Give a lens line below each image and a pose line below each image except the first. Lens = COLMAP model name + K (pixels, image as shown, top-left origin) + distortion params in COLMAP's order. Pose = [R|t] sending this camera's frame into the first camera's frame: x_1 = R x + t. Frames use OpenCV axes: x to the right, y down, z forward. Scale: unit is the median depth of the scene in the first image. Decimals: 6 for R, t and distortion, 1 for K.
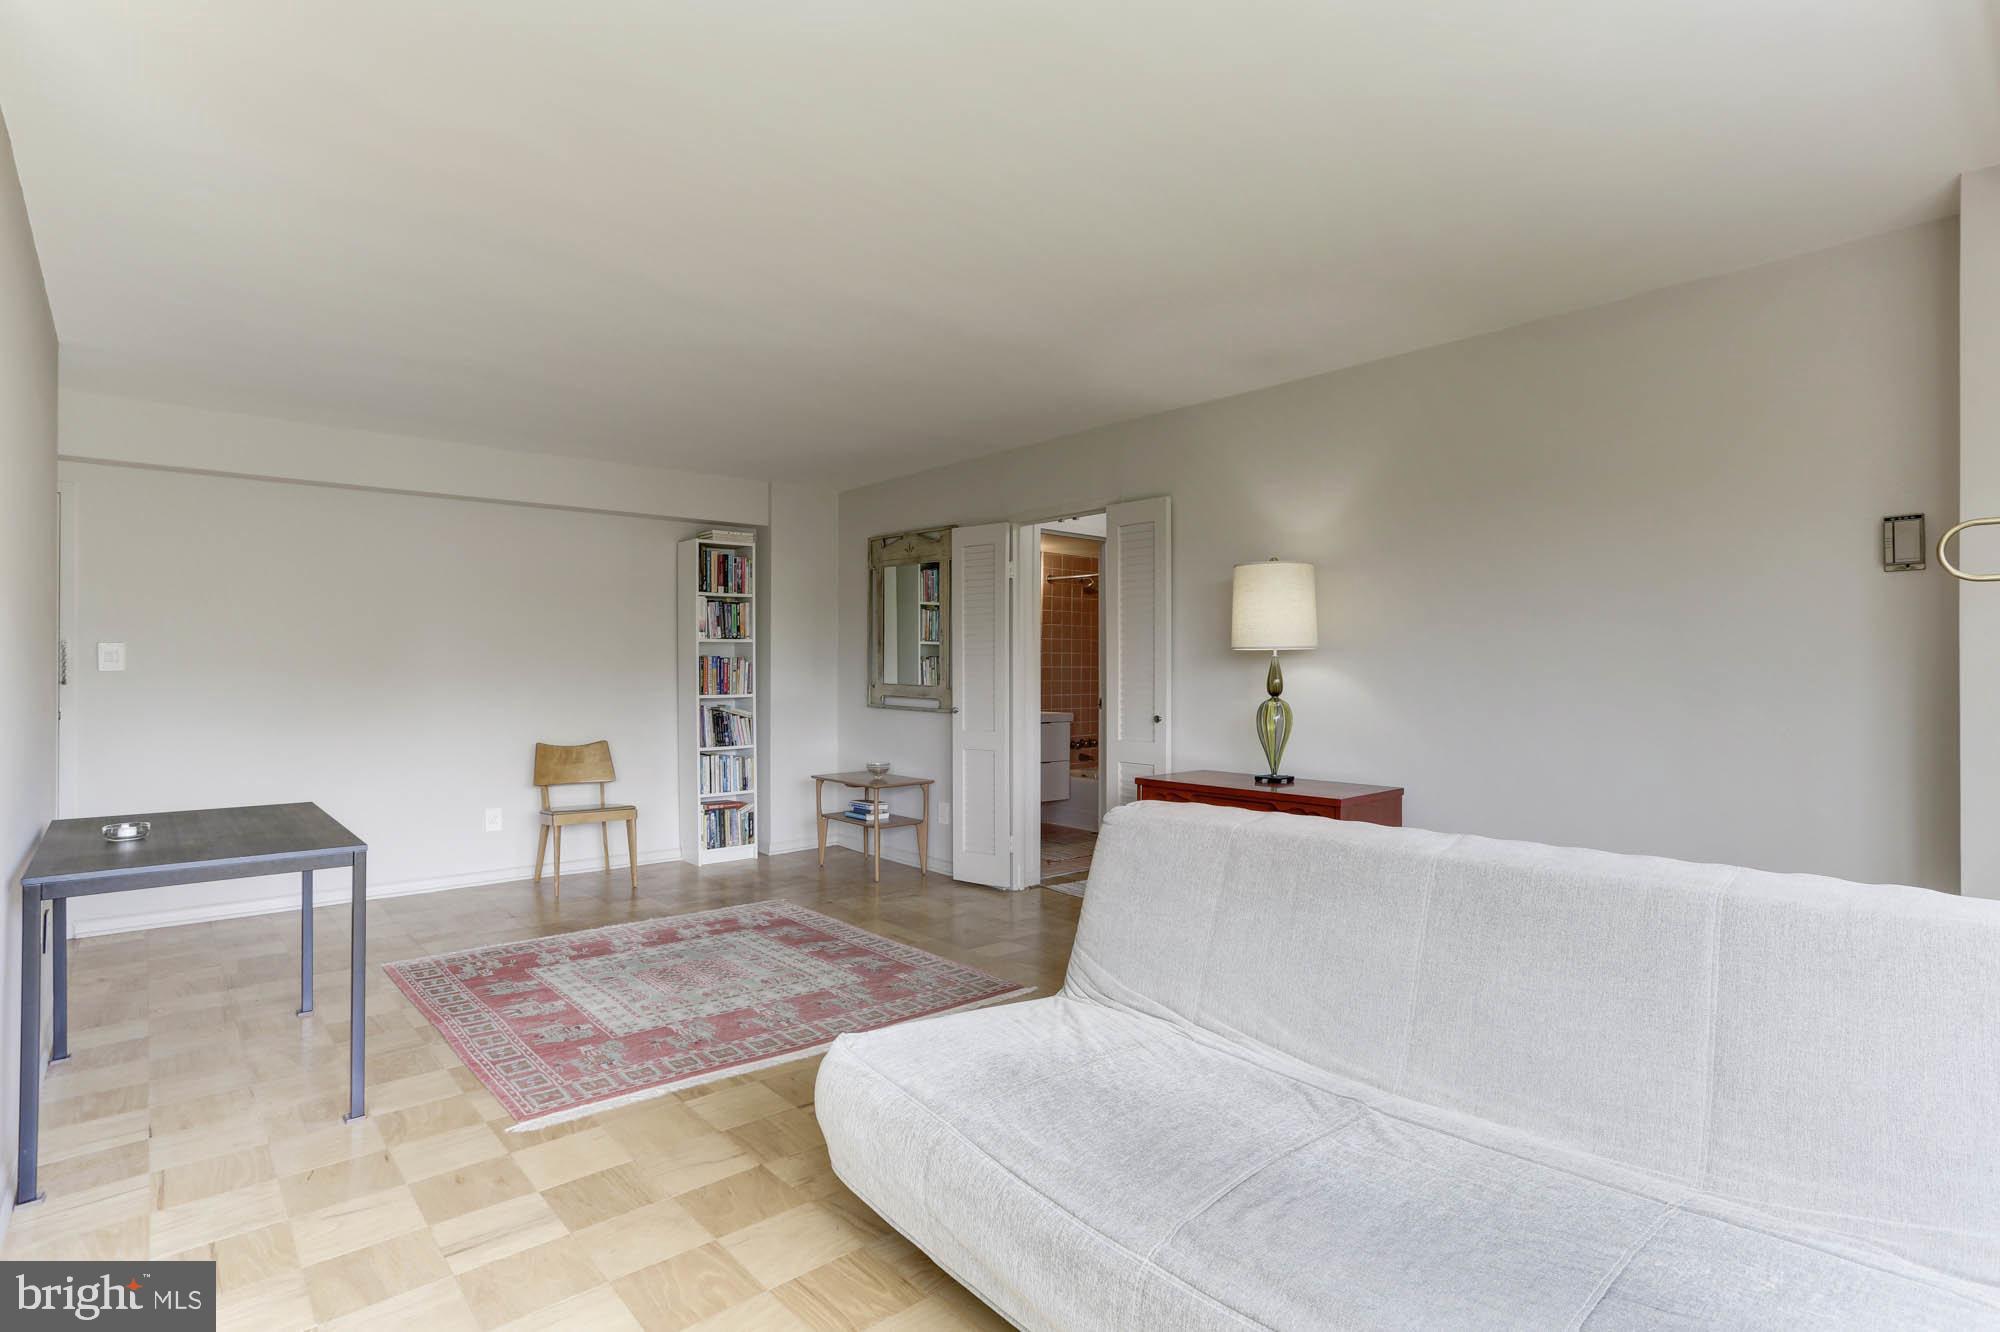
lens RADIAL K [[1001.1, 0, 967.0], [0, 1001.1, 664.1], [0, 0, 1]] dist [-0.061718, 0.046089]
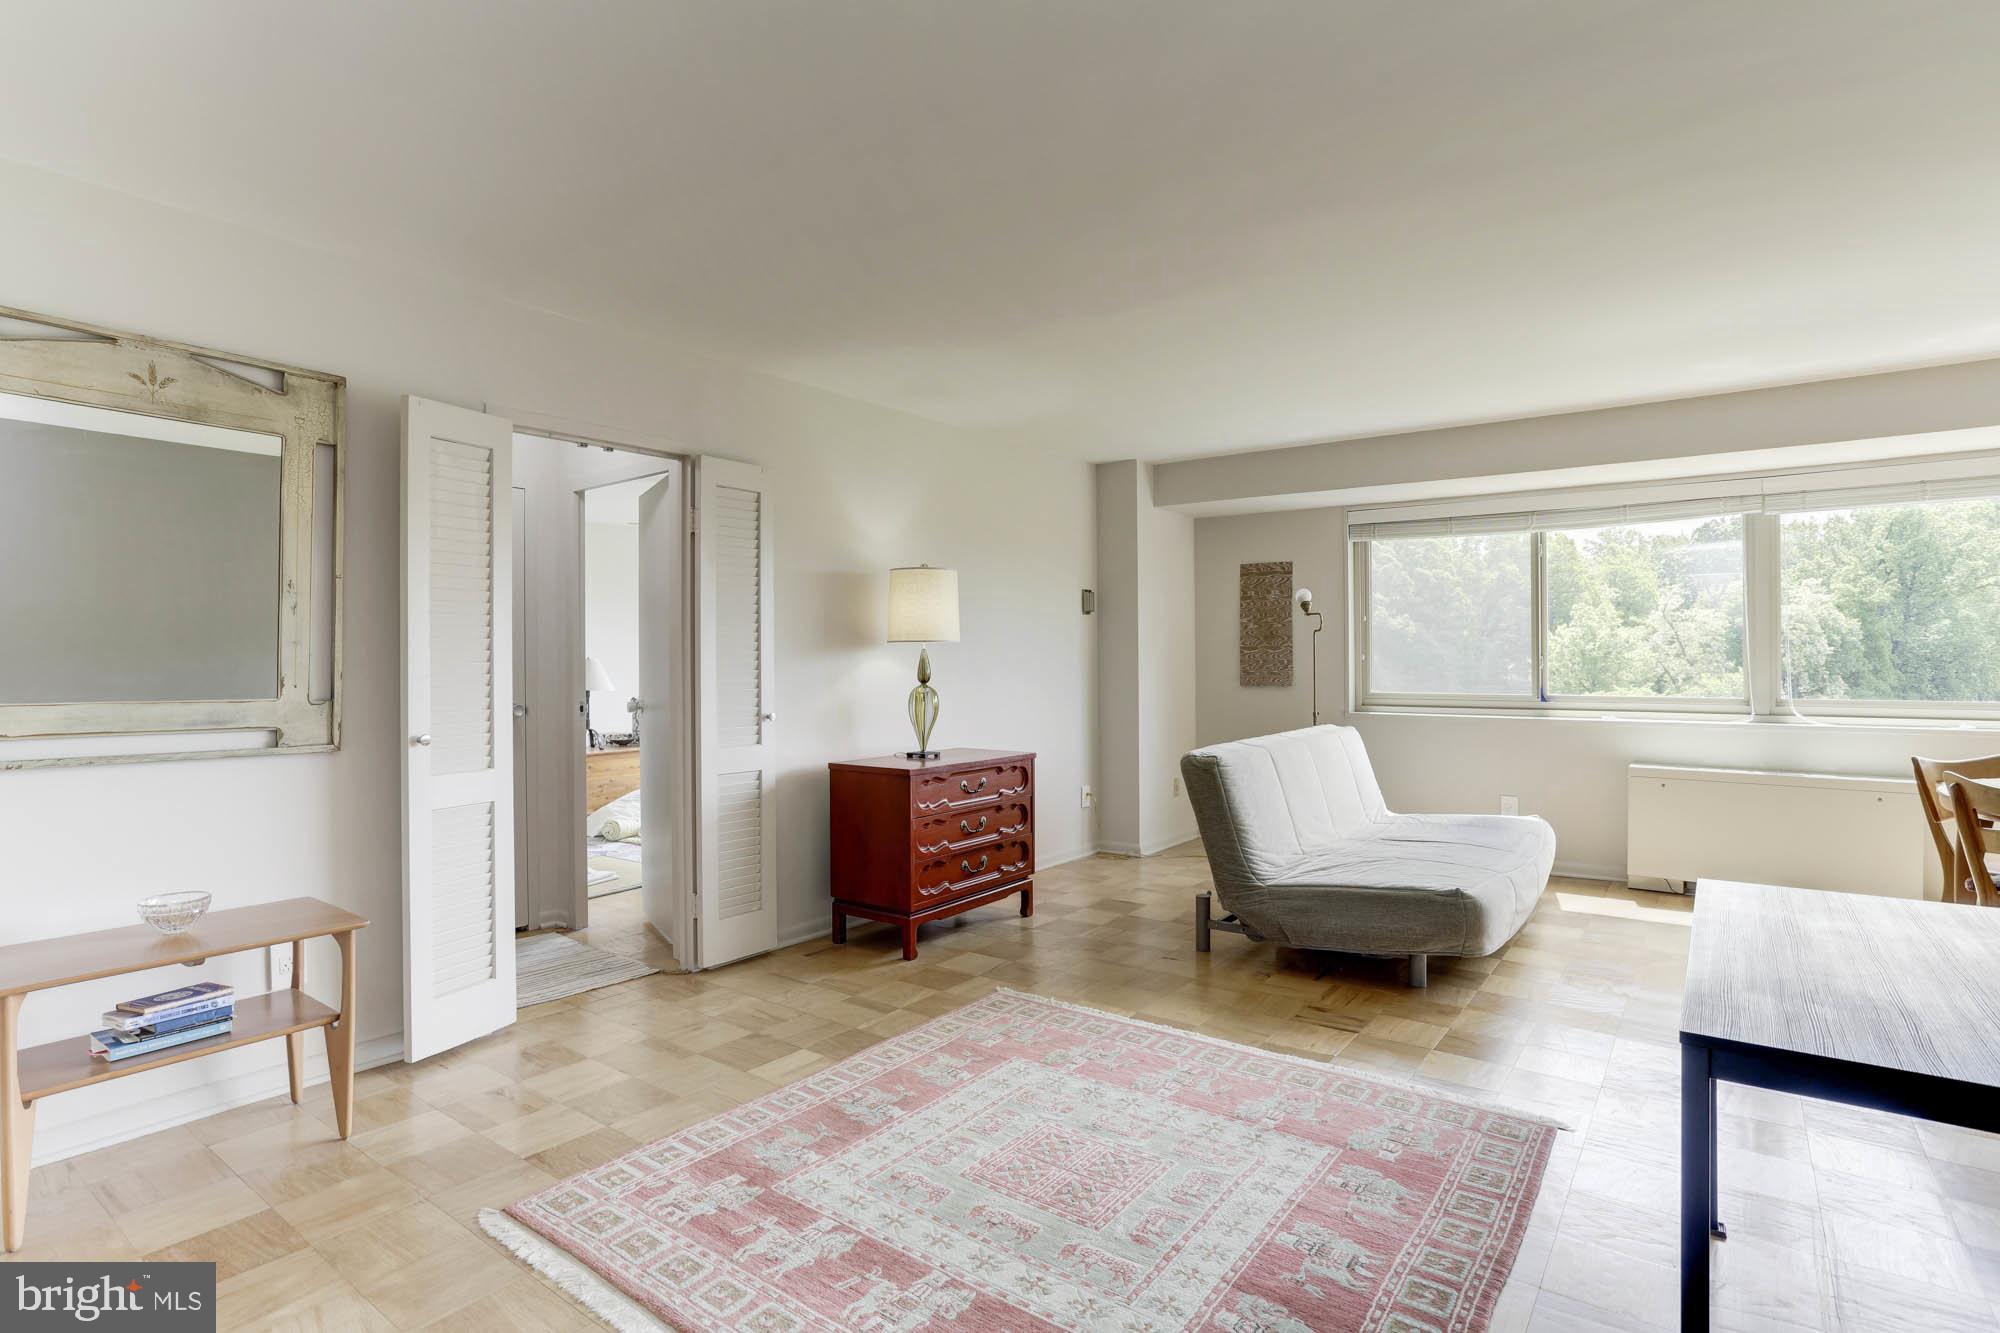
lens RADIAL K [[1029.8, 0, 989.0], [0, 1029.8, 662.7], [0, 0, 1]] dist [-0.055218, 0.034126]
pose [[-0.234264, -0.003183, 0.972168, -0.580558], [0.000108, 0.999995, 0.003300, 0.002812], [-0.972173, 0.000878, -0.234262, 0.801295]]
